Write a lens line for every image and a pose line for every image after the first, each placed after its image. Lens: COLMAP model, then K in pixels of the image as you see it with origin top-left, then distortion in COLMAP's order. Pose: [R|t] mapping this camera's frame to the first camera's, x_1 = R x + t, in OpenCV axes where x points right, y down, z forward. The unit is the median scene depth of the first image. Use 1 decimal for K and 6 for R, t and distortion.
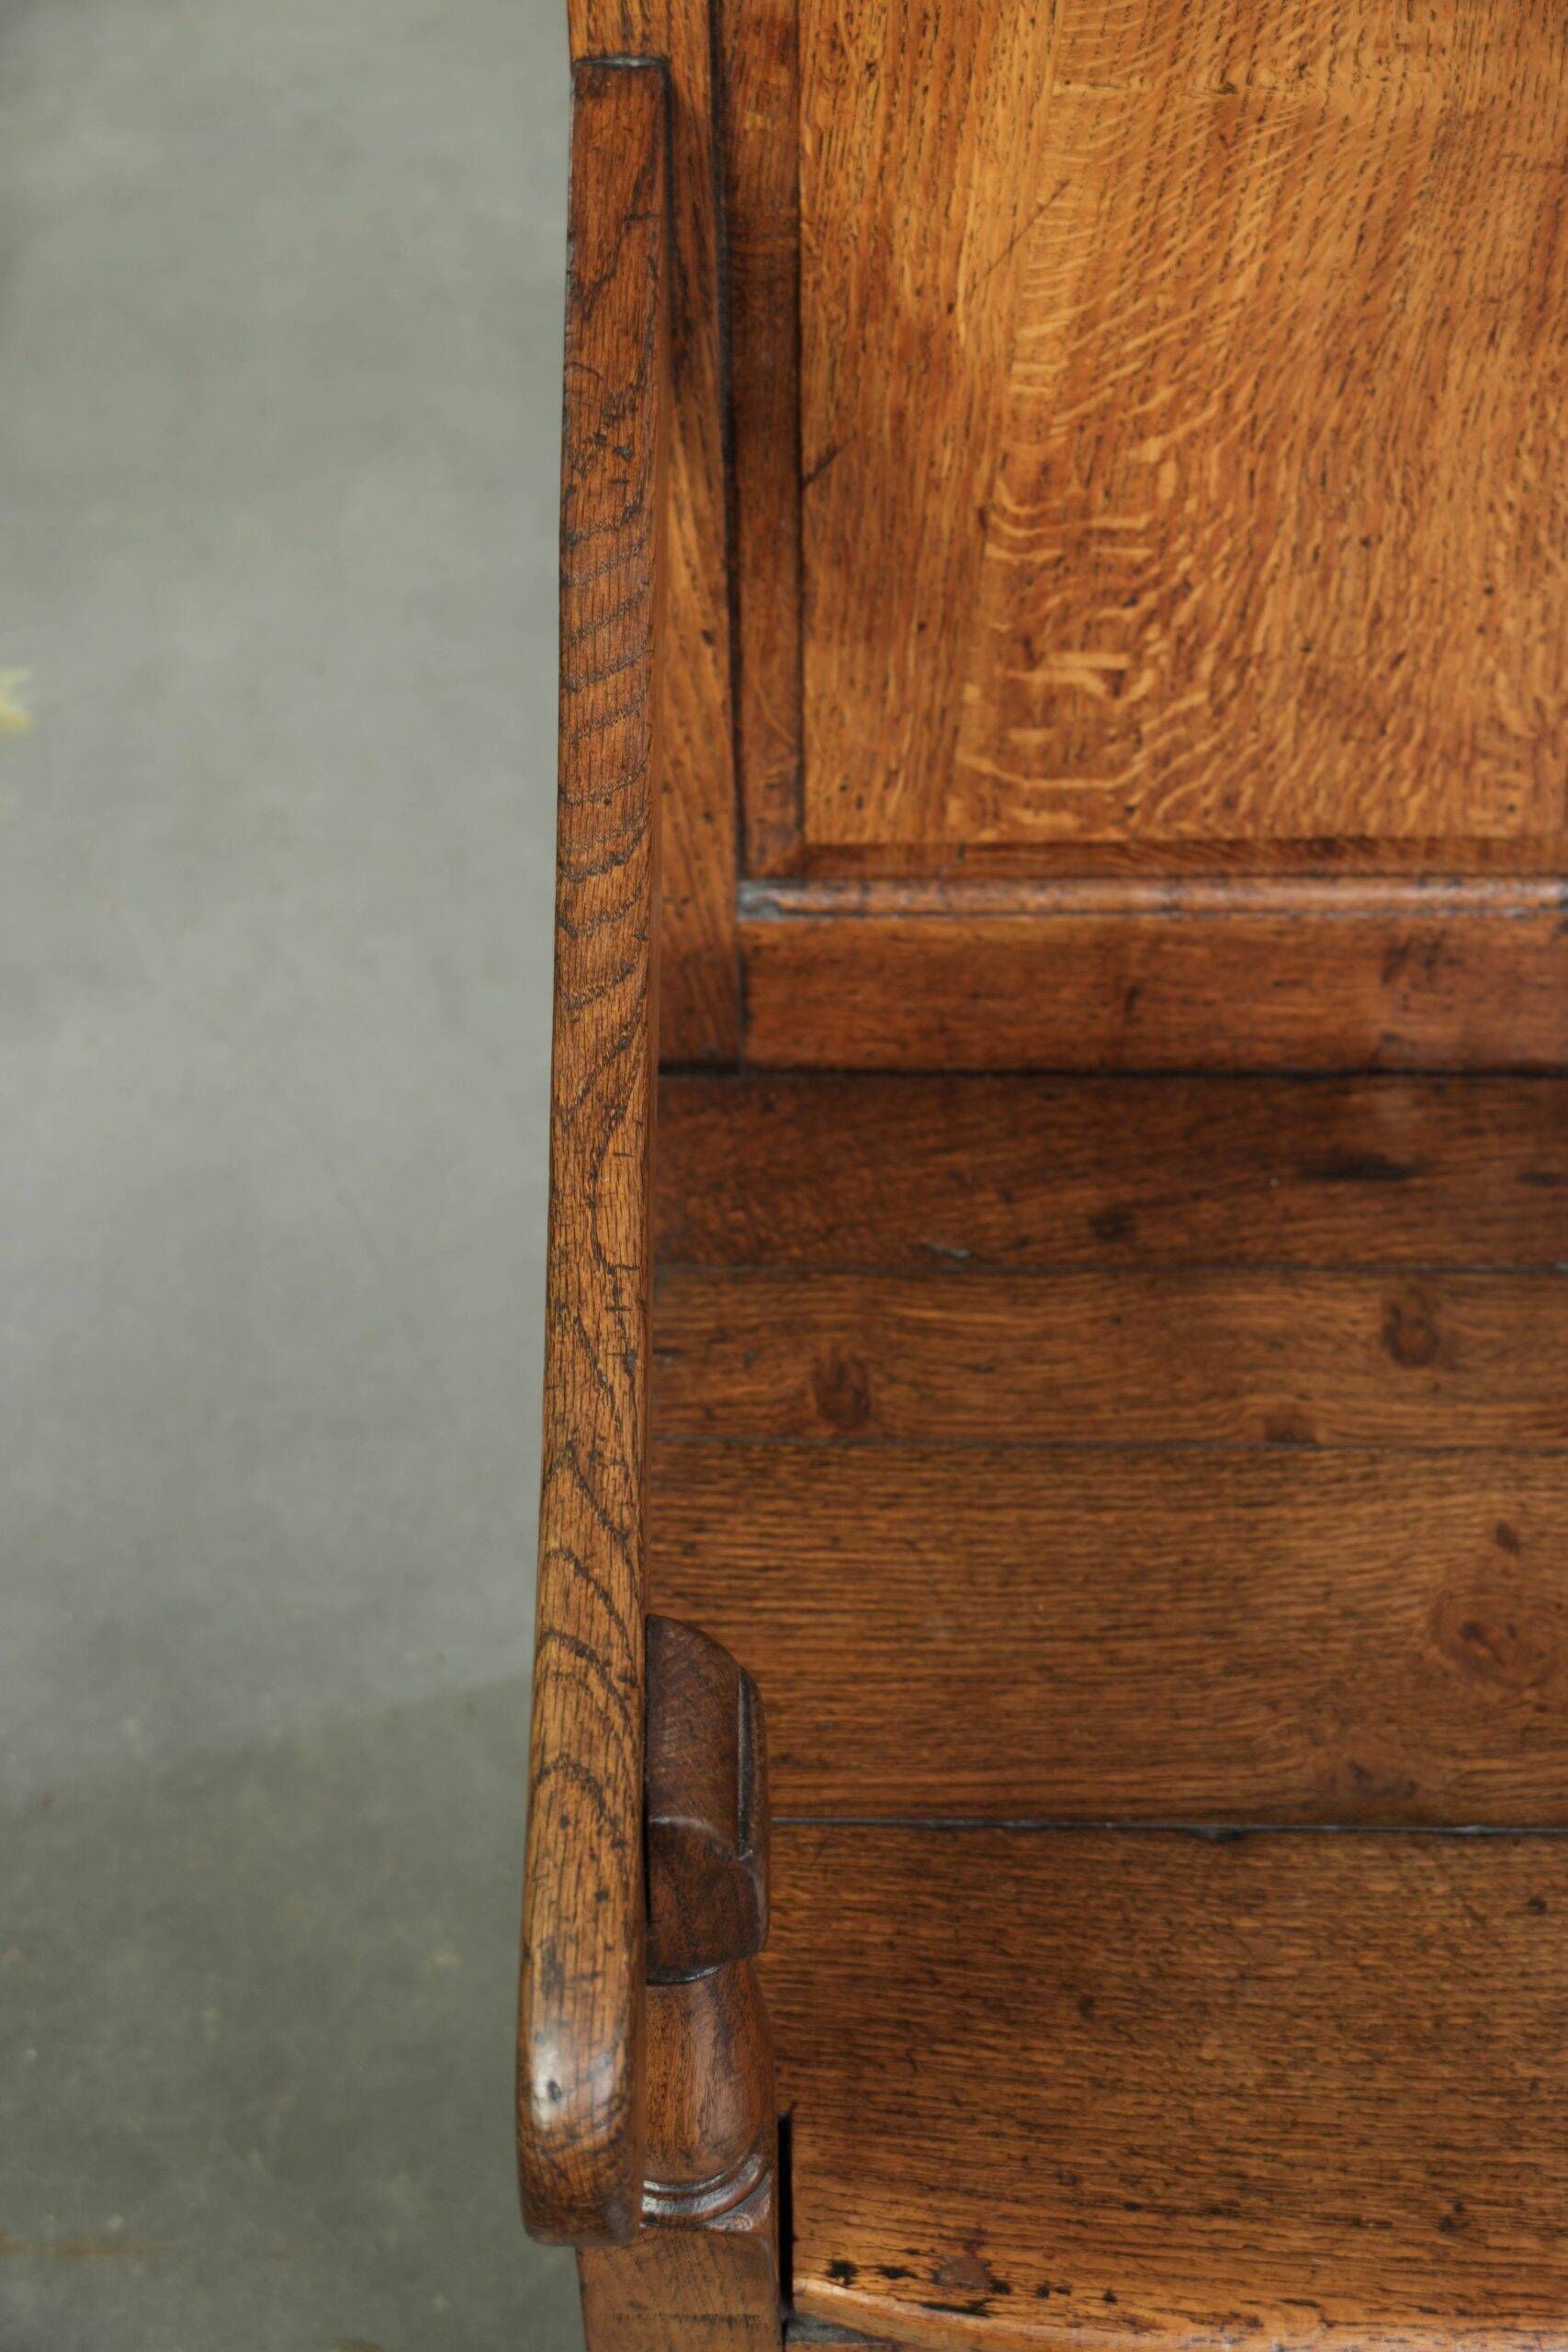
lens RADIAL K [[3844.0, 0, 796.8], [0, 3844.0, 1186.3], [0, 0, 1]] dist [0.064293, -0.086295]
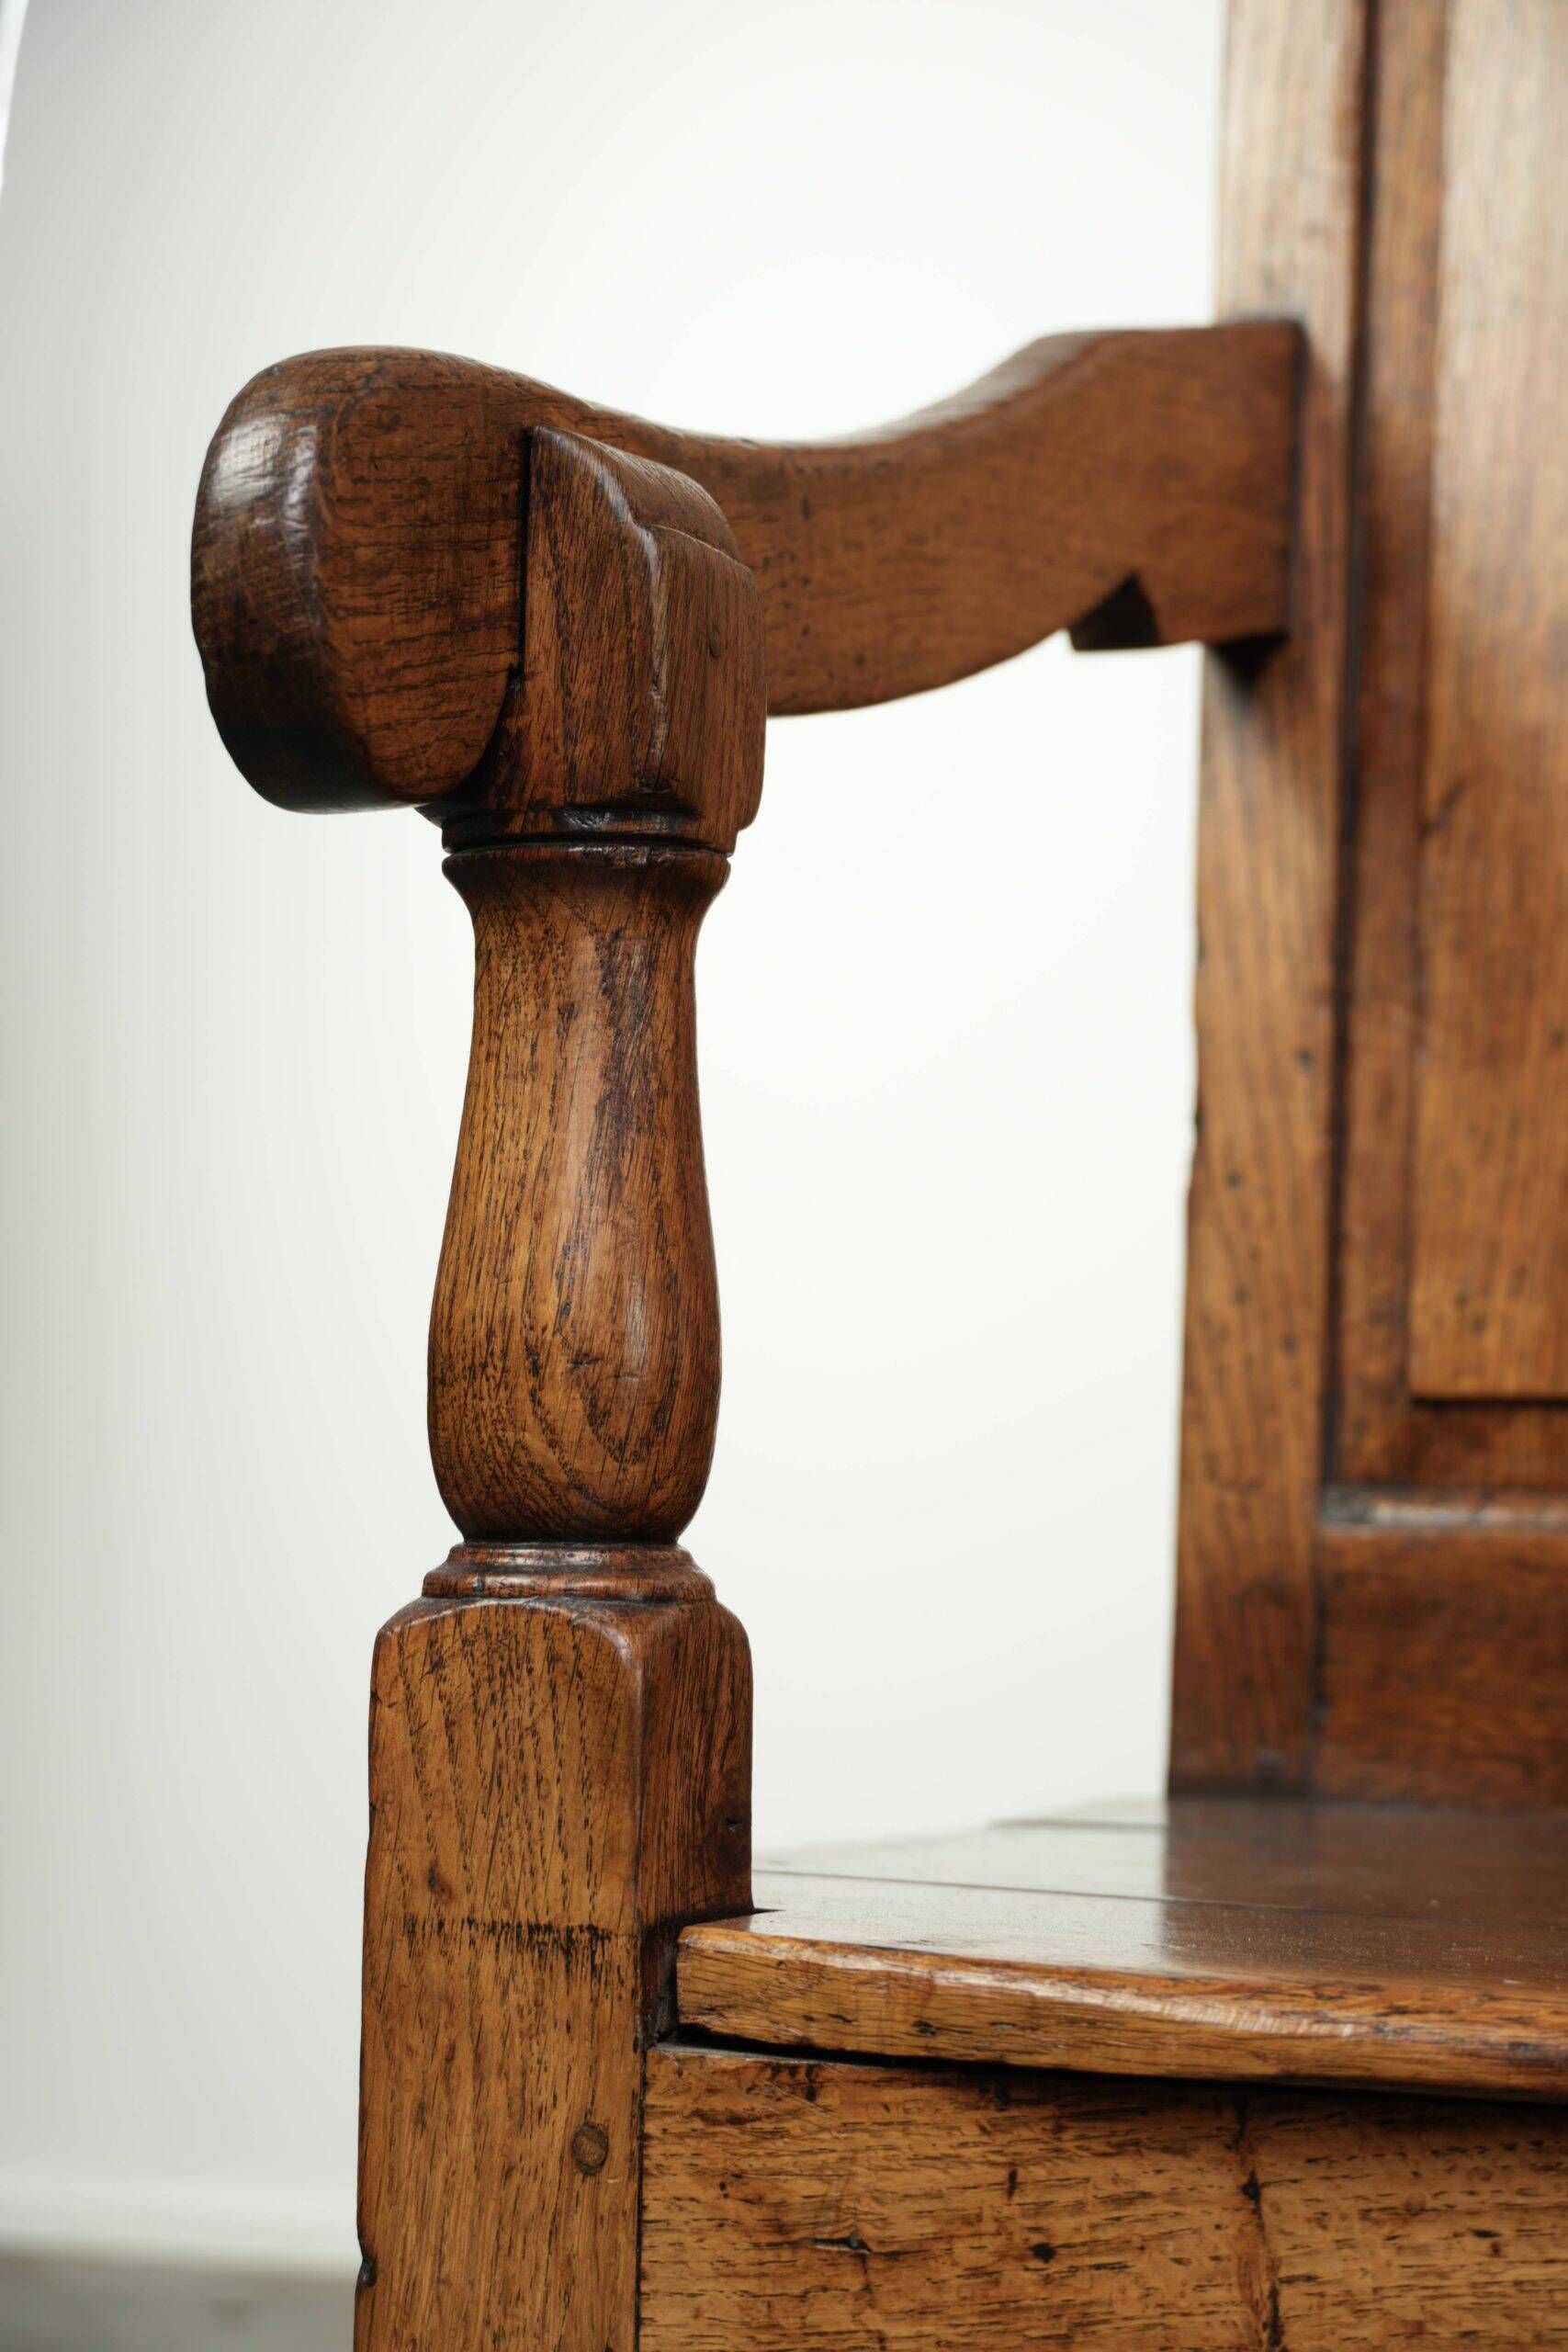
lens RADIAL K [[6611.4, 0, 784.0], [0, 6611.4, 1176.0], [0, 0, 1]] dist [0.134159, -0.853332]
pose [[0.943347, 0.016626, -0.331391, 0.329248], [-0.266736, 0.632033, -0.727589, 0.898858], [0.197353, 0.774763, 0.600661, 0.145188]]
